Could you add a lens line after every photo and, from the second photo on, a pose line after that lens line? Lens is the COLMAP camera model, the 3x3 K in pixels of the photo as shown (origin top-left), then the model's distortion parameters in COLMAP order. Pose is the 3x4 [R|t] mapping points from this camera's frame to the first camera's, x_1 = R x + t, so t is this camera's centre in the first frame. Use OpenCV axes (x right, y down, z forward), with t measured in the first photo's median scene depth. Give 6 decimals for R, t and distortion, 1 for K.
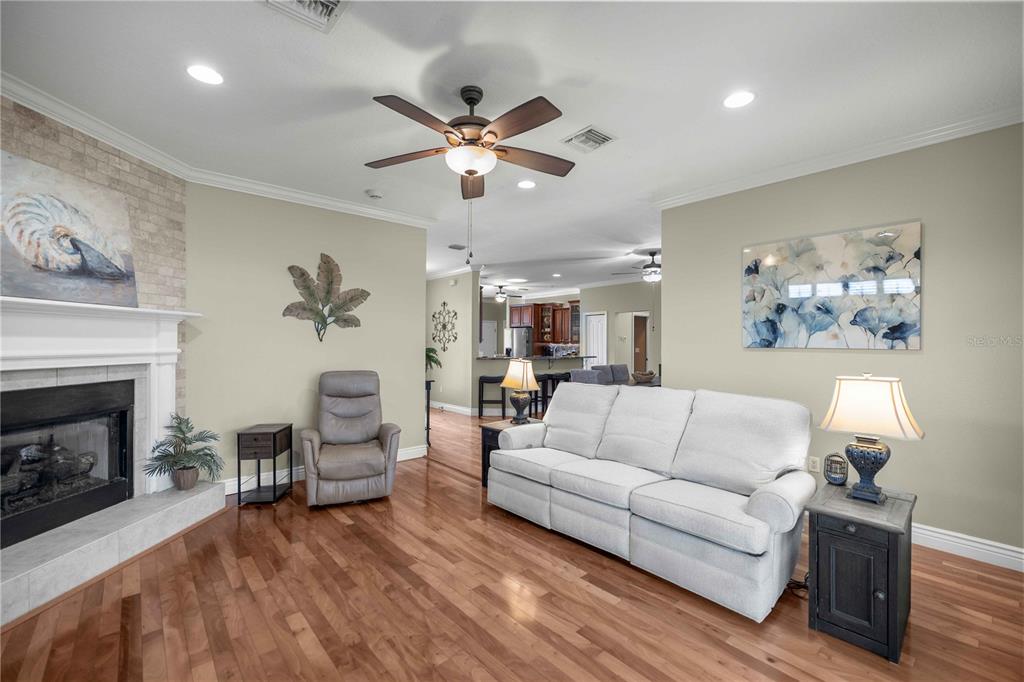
lens RADIAL K [[436.3, 0, 506.4], [0, 436.3, 342.2], [0, 0, 1]] dist [0.006416, -0.000262]
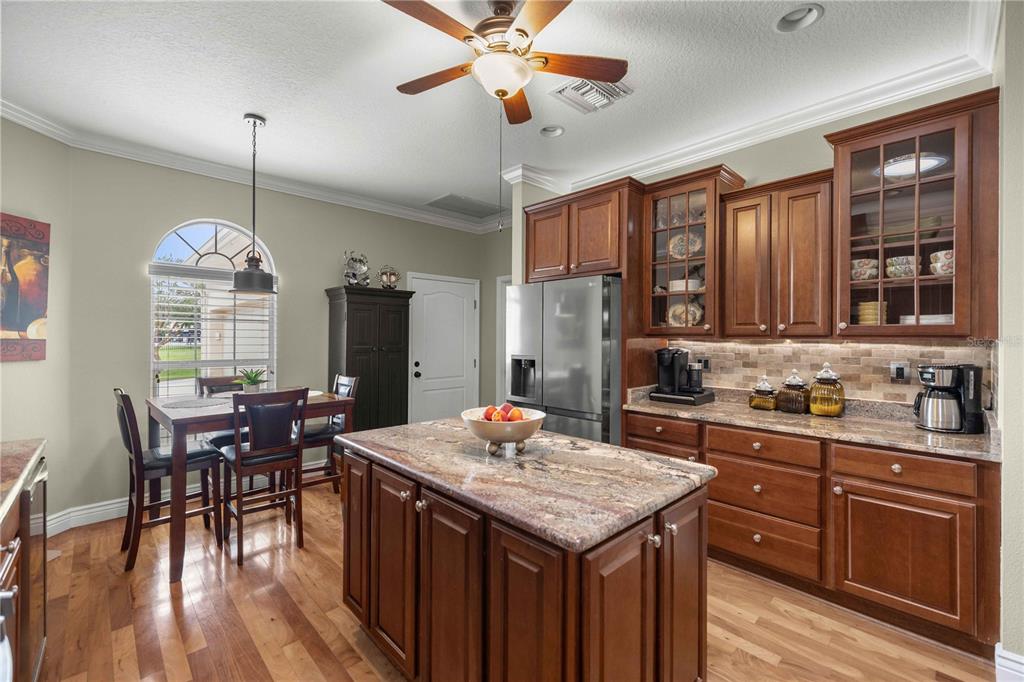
lens RADIAL K [[436.3, 0, 509.9], [0, 436.3, 339.9], [0, 0, 1]] dist [0.006416, -0.000262]
pose [[0.999081, 0.002499, 0.042792, -0.016159], [-0.002818, 0.999969, 0.007396, 0.000971], [-0.042773, -0.007509, 0.999057, 0.779958]]
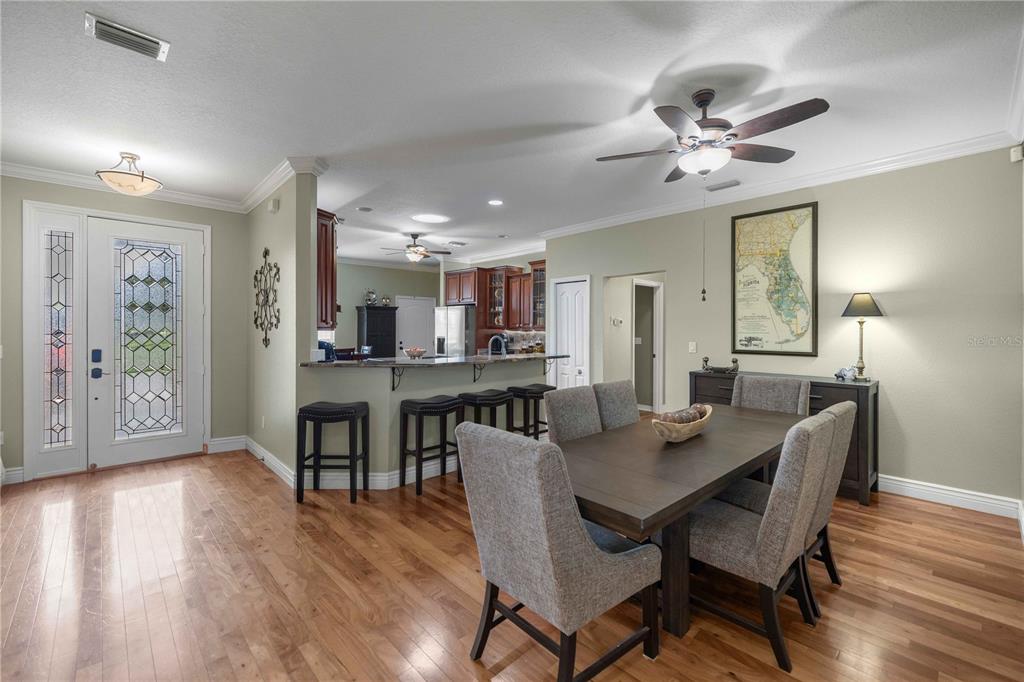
lens RADIAL K [[436.3, 0, 510.0], [0, 436.3, 326.1], [0, 0, 1]] dist [0.006416, -0.000262]
pose [[0.999393, 0.000100, 0.034825, 0.090602], [0.000008, 0.999995, -0.003108, -0.001150], [-0.034825, 0.003107, 0.999389, 0.371086]]
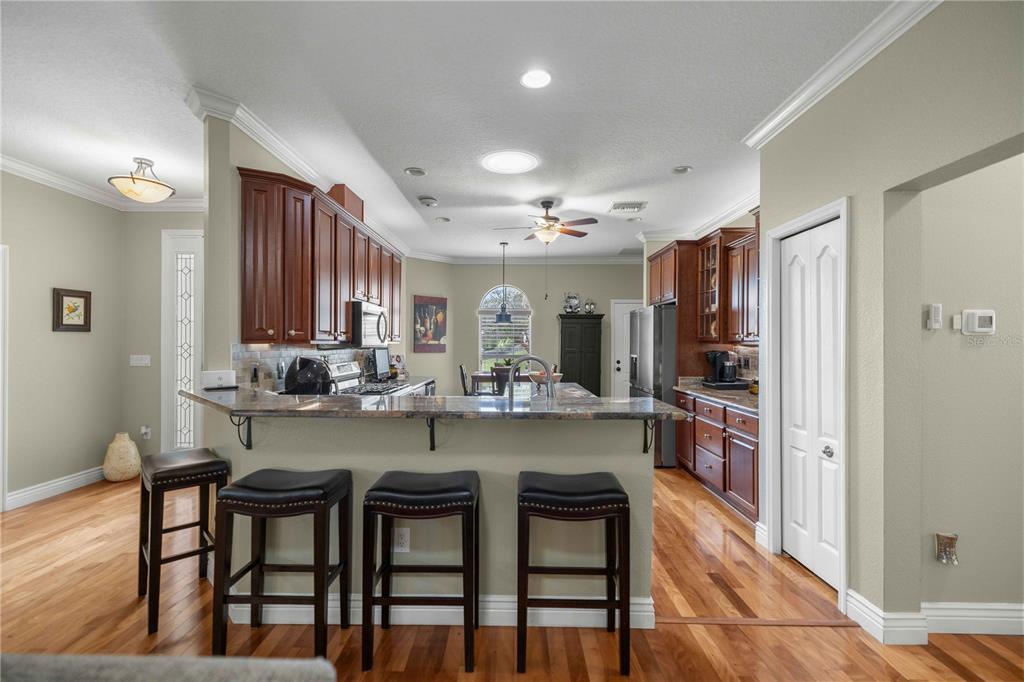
lens RADIAL K [[436.3, 0, 513.3], [0, 436.3, 344.1], [0, 0, 1]] dist [0.006416, -0.000262]
pose [[0.755668, 0.004272, -0.654941, 0.213858], [-0.002603, 0.999990, 0.003520, 0.000731], [0.654950, -0.000954, 0.755672, 0.632323]]
